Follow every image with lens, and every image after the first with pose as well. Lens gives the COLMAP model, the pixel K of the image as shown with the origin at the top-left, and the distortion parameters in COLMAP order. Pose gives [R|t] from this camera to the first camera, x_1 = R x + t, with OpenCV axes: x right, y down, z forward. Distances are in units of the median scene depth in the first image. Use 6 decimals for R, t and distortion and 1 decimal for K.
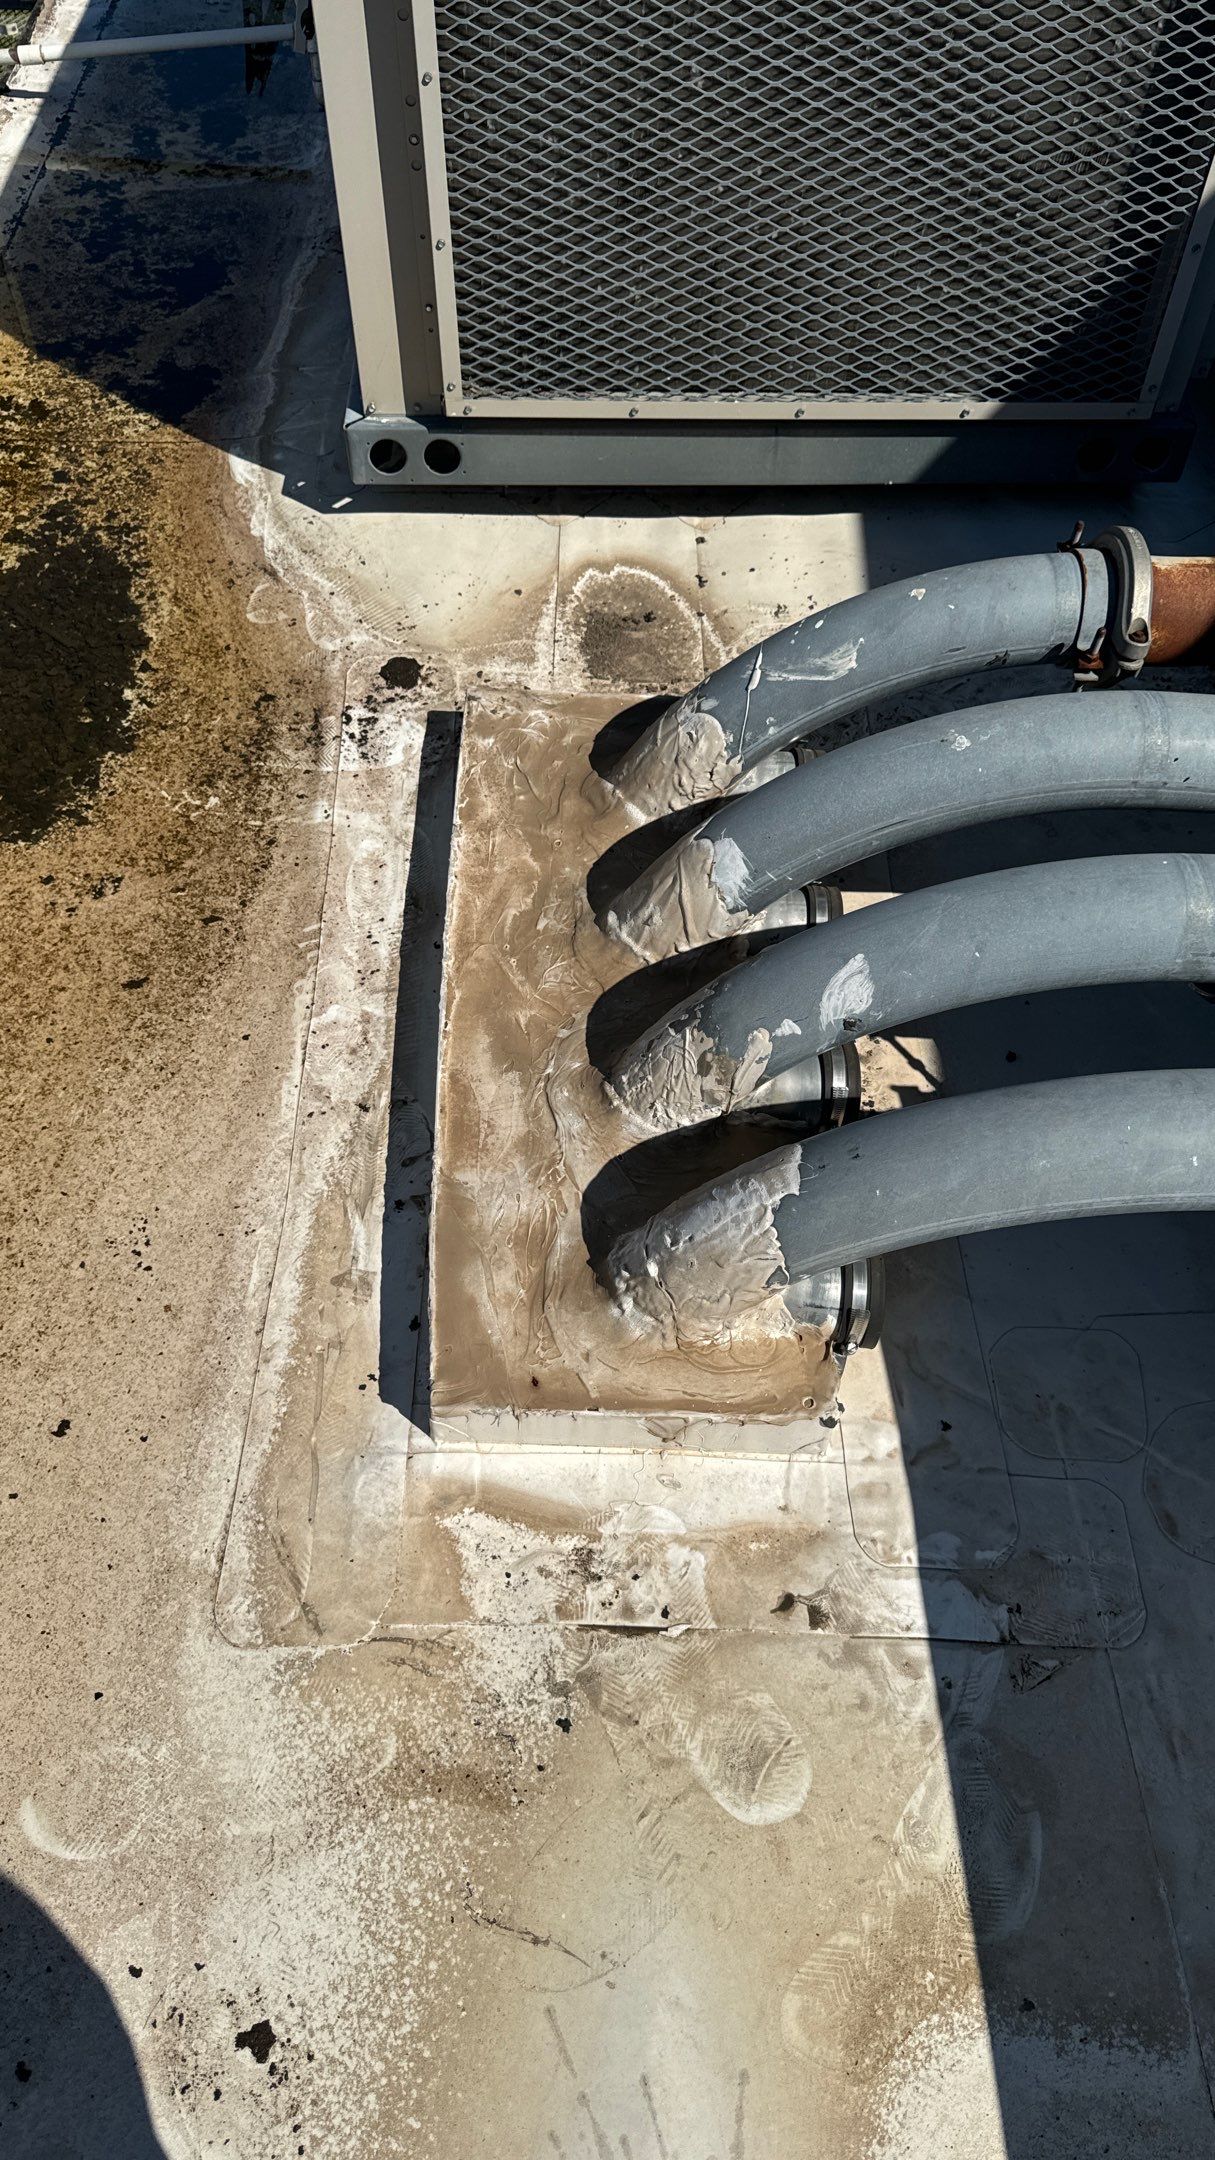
lens RADIAL K [[1603.6, 0, 601.8], [0, 1603.6, 1084.6], [0, 0, 1]] dist [0.010551, 0.002353]
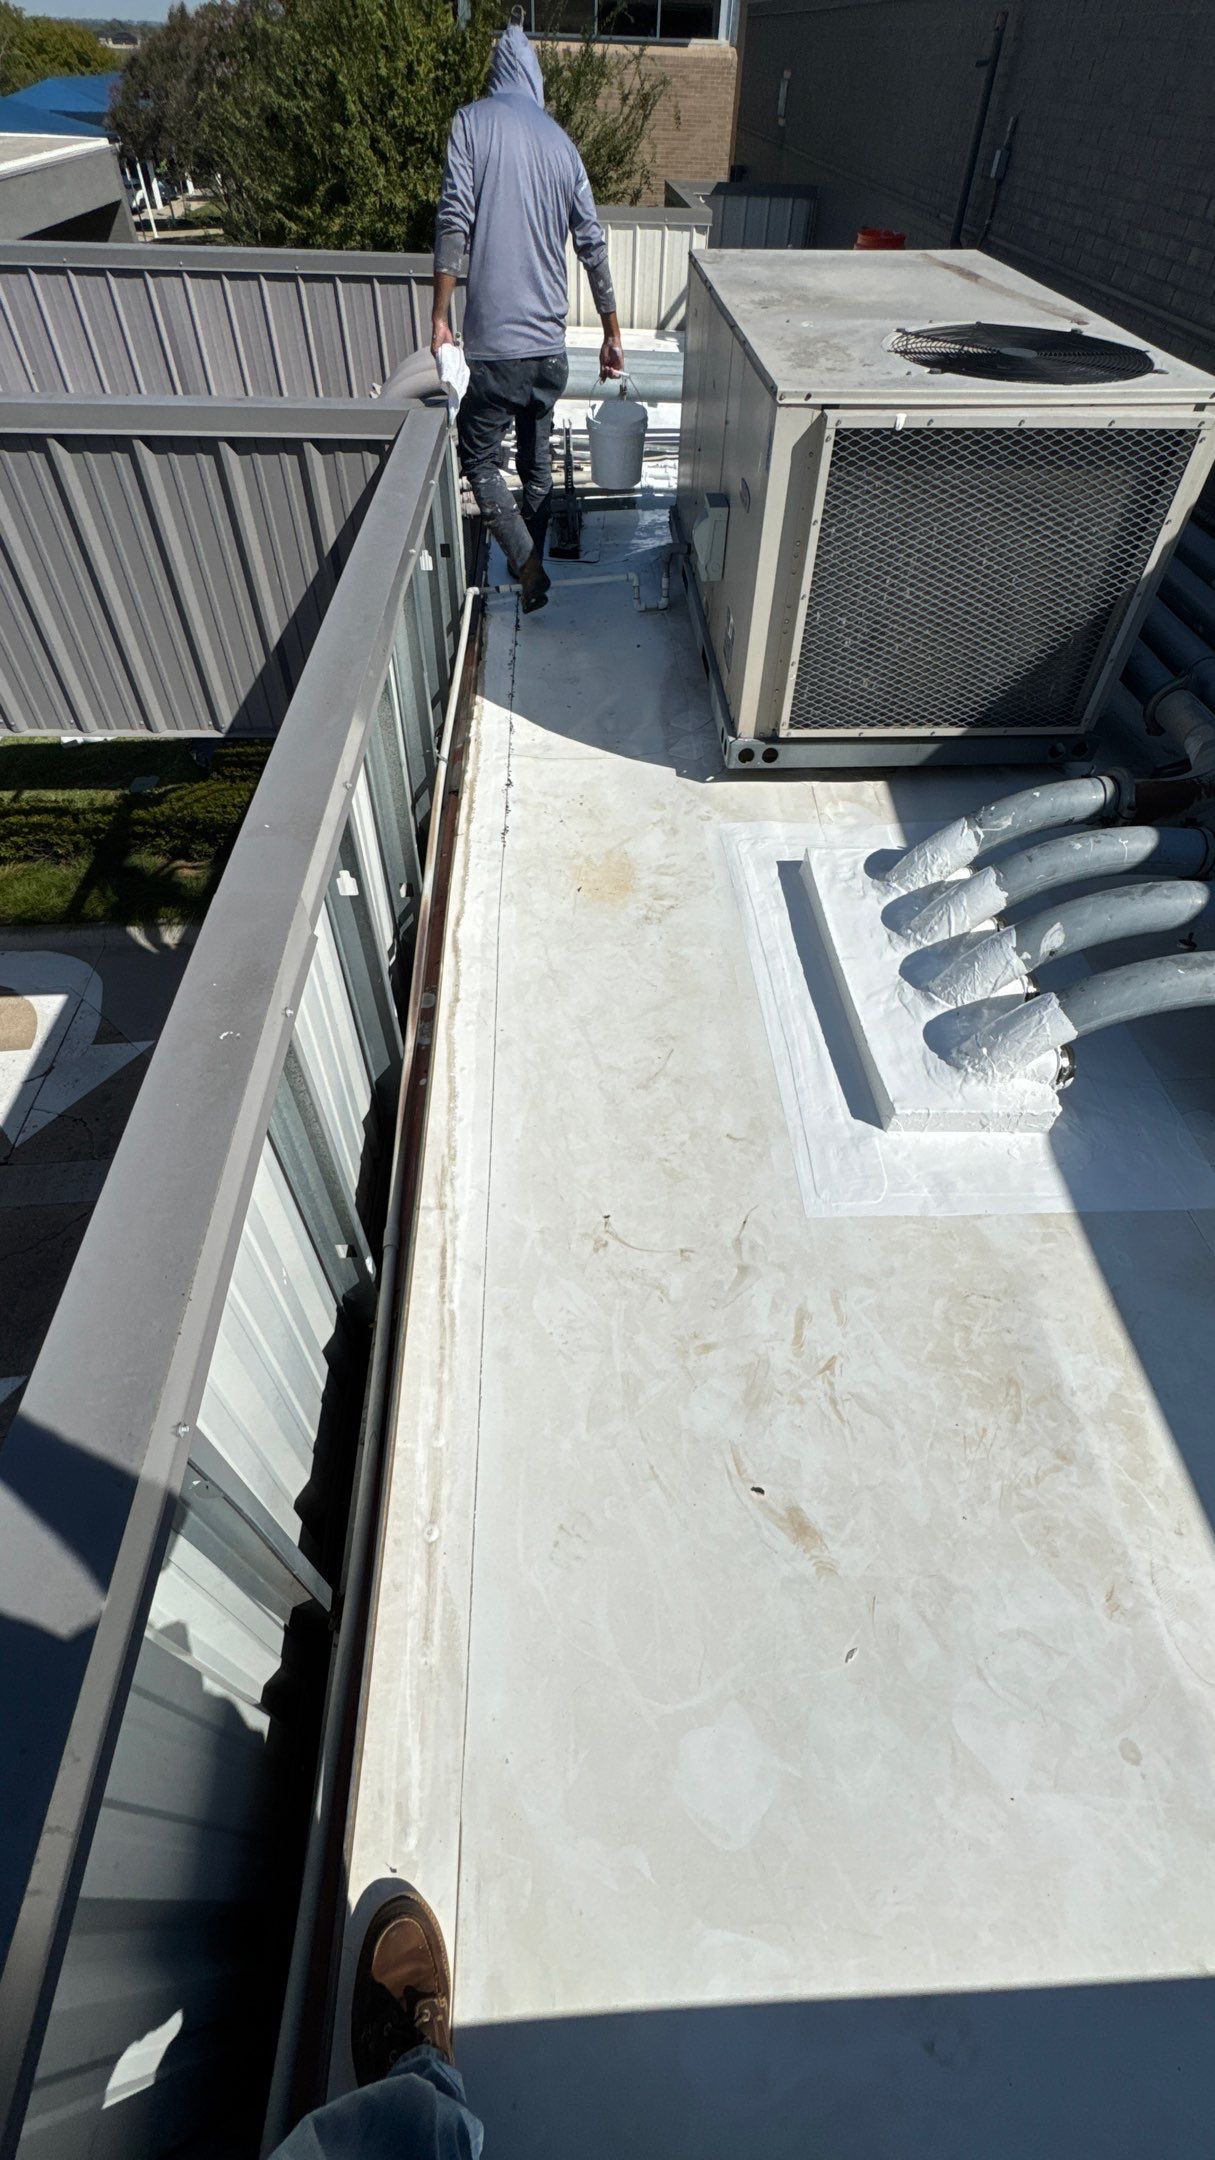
lens RADIAL K [[924.1, 0, 608.8], [0, 924.1, 1080.5], [0, 0, 1]] dist [-0.003510, 0.000486]
pose [[0.999261, -0.023410, 0.030494, -0.391092], [0.025969, 0.995921, -0.086412, 0.179223], [-0.028347, 0.087140, 0.995793, -0.261674]]
